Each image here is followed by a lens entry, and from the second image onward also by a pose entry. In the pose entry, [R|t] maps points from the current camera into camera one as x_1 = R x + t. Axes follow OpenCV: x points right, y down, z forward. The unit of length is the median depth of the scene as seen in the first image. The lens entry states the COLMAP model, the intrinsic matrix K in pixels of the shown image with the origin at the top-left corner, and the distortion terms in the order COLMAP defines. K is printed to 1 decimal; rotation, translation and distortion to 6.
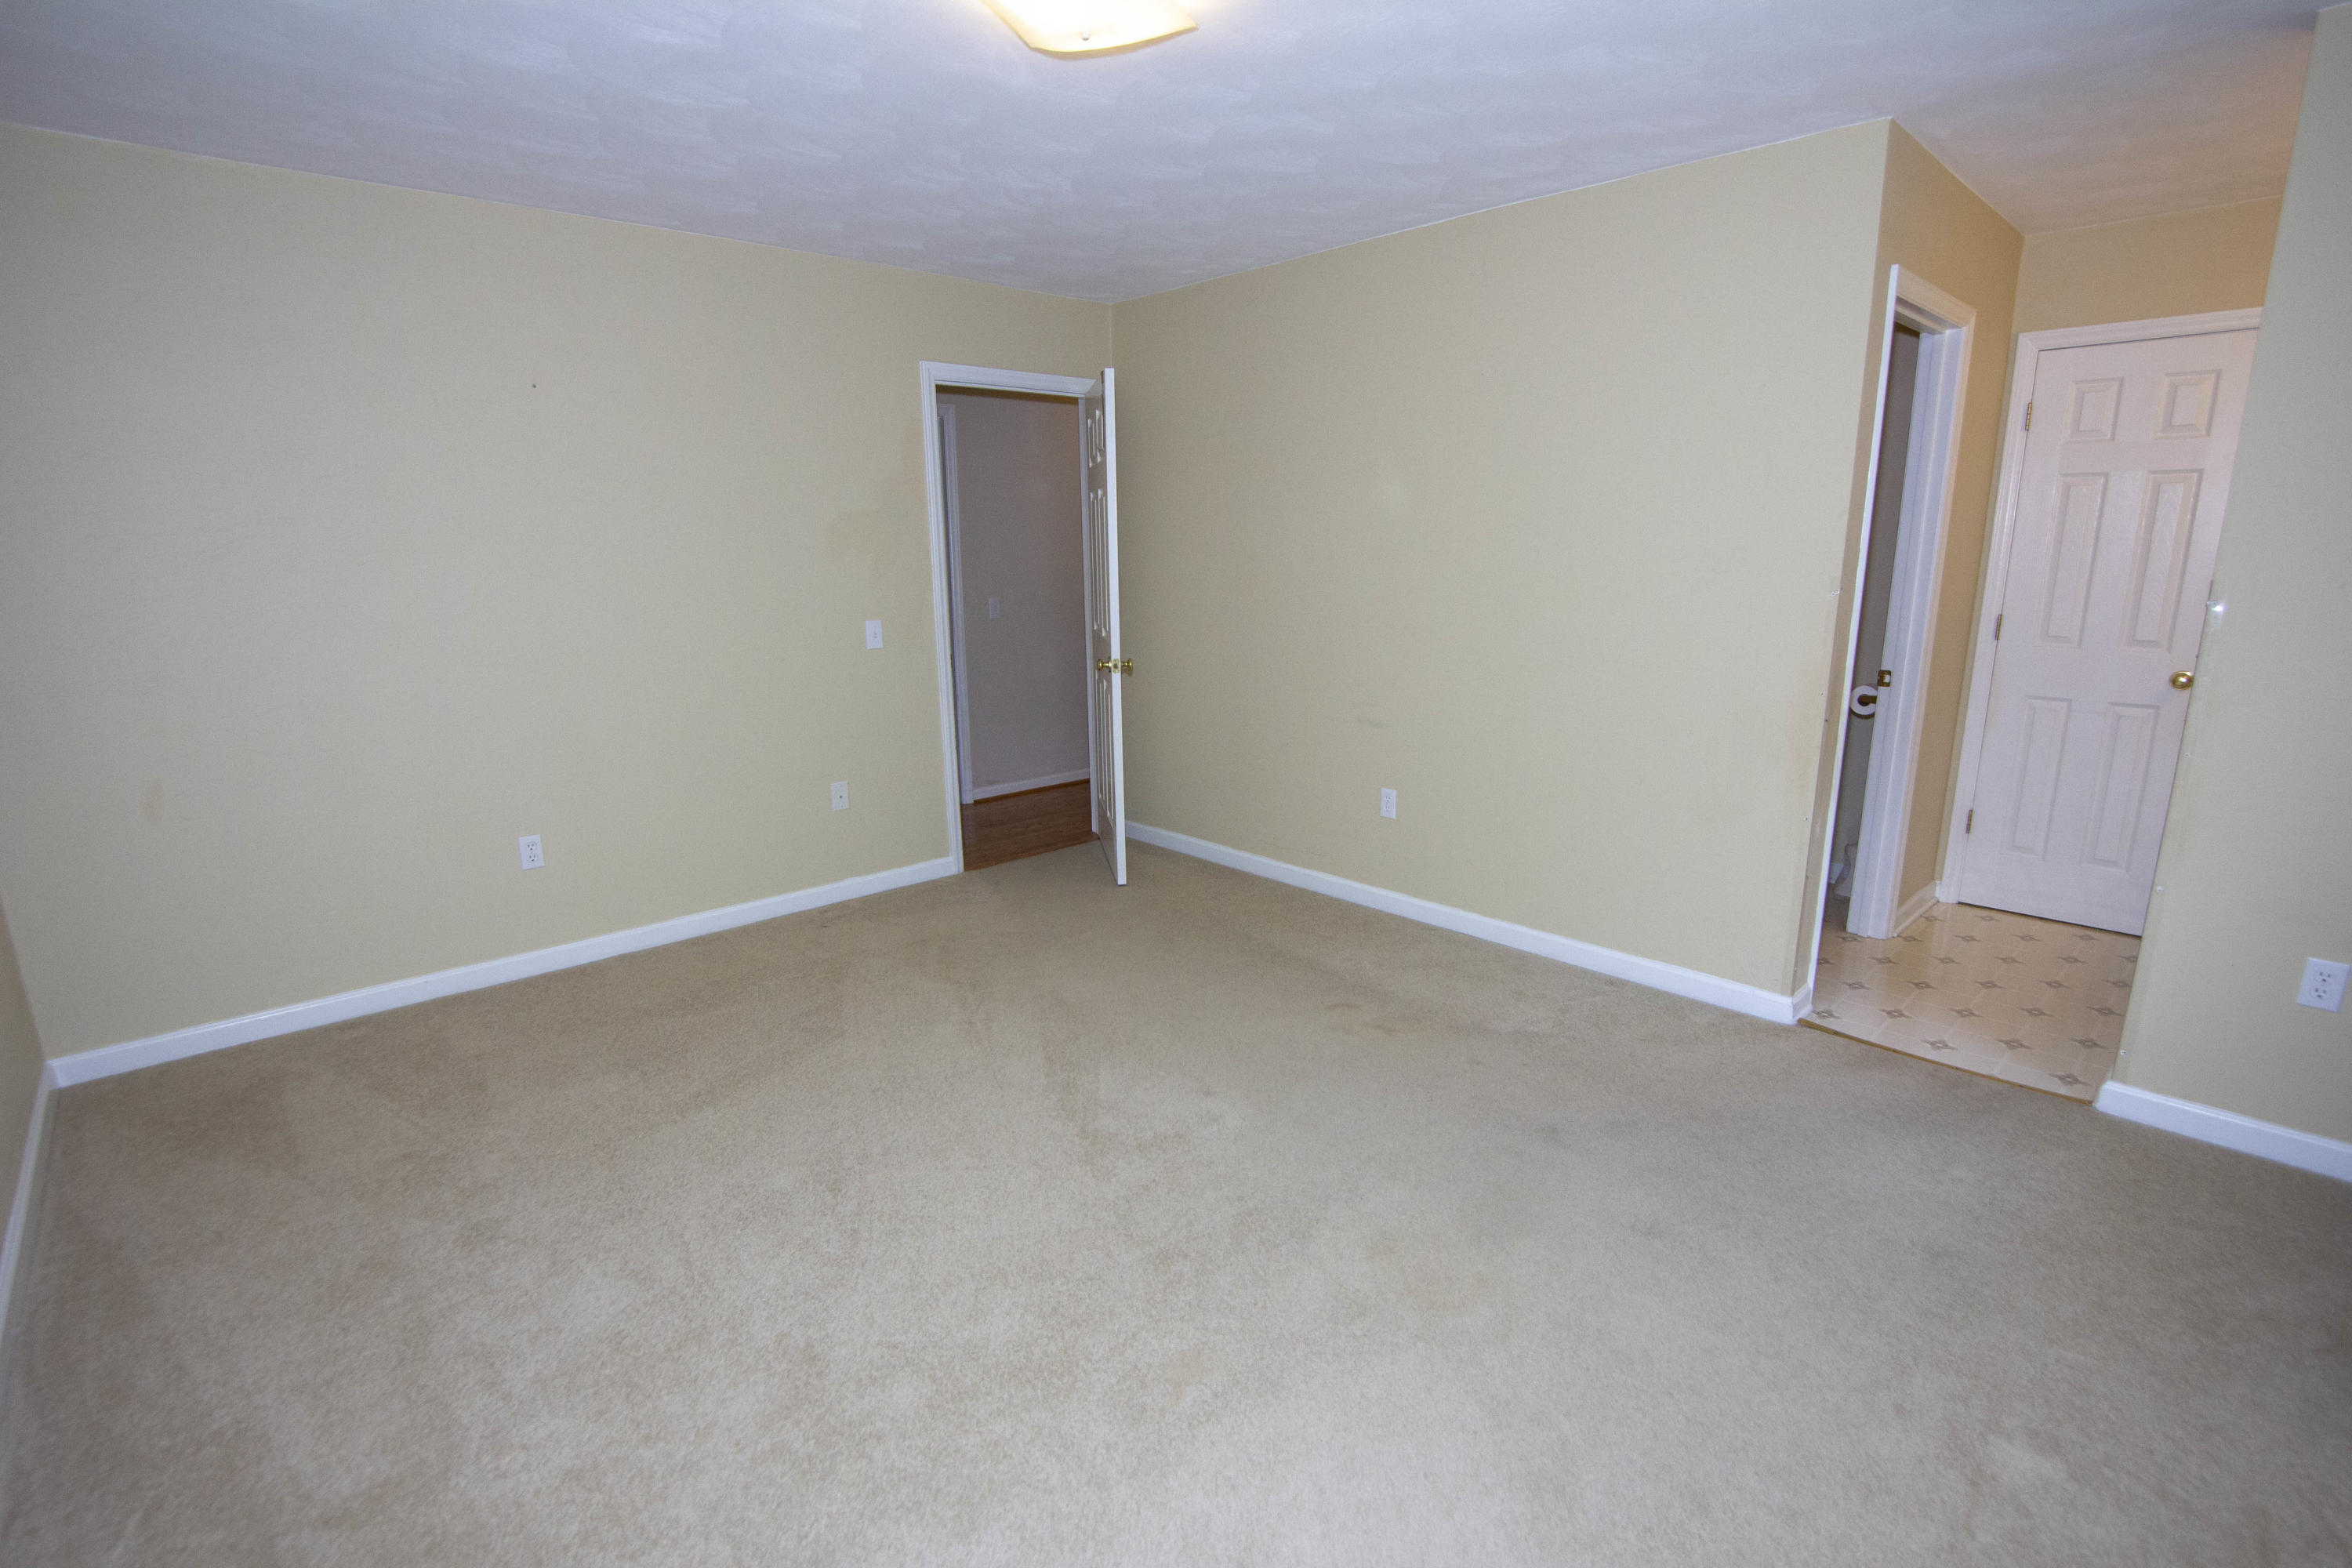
lens RADIAL K [[1099.1, 0, 1177.0], [0, 1099.1, 801.7], [0, 0, 1]] dist [-0.038876, 0.007698]
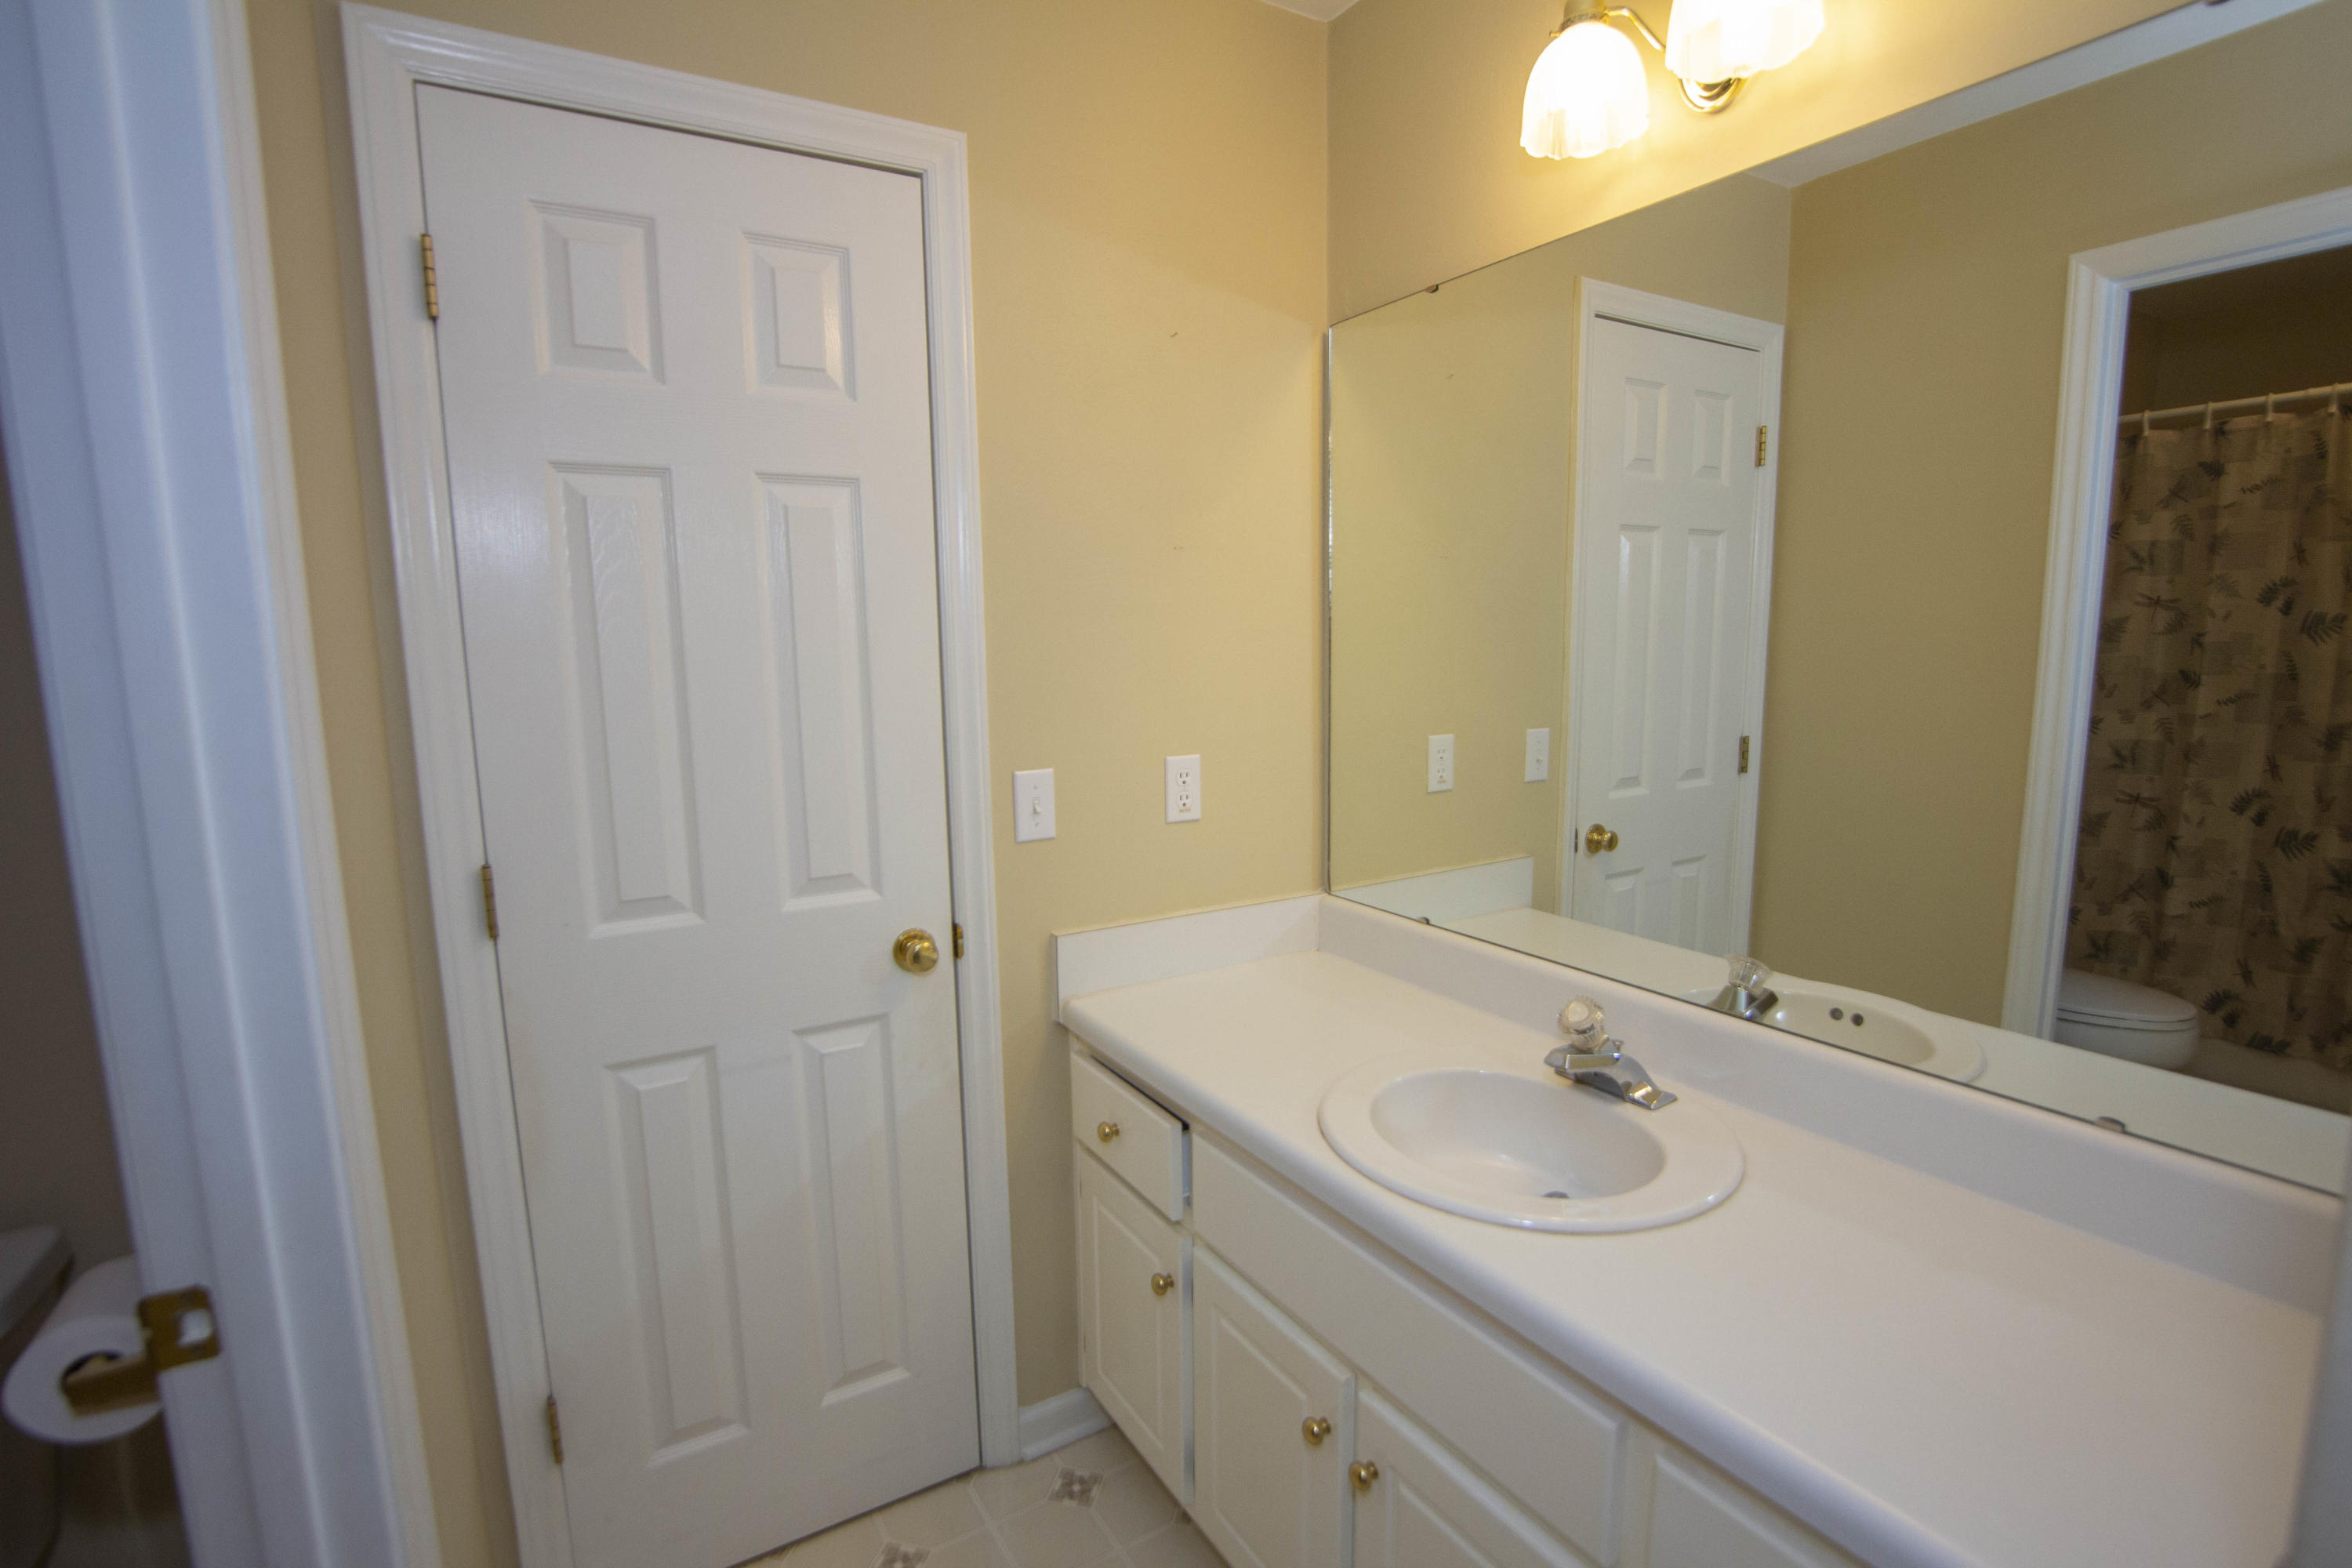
lens RADIAL K [[1099.1, 0, 1177.0], [0, 1099.1, 801.7], [0, 0, 1]] dist [-0.038876, 0.007698]
pose [[0.208395, -0.127719, 0.969670, 0.498202], [0.237665, 0.968333, 0.076465, -0.174355], [-0.948729, 0.214522, 0.232150, 0.734316]]
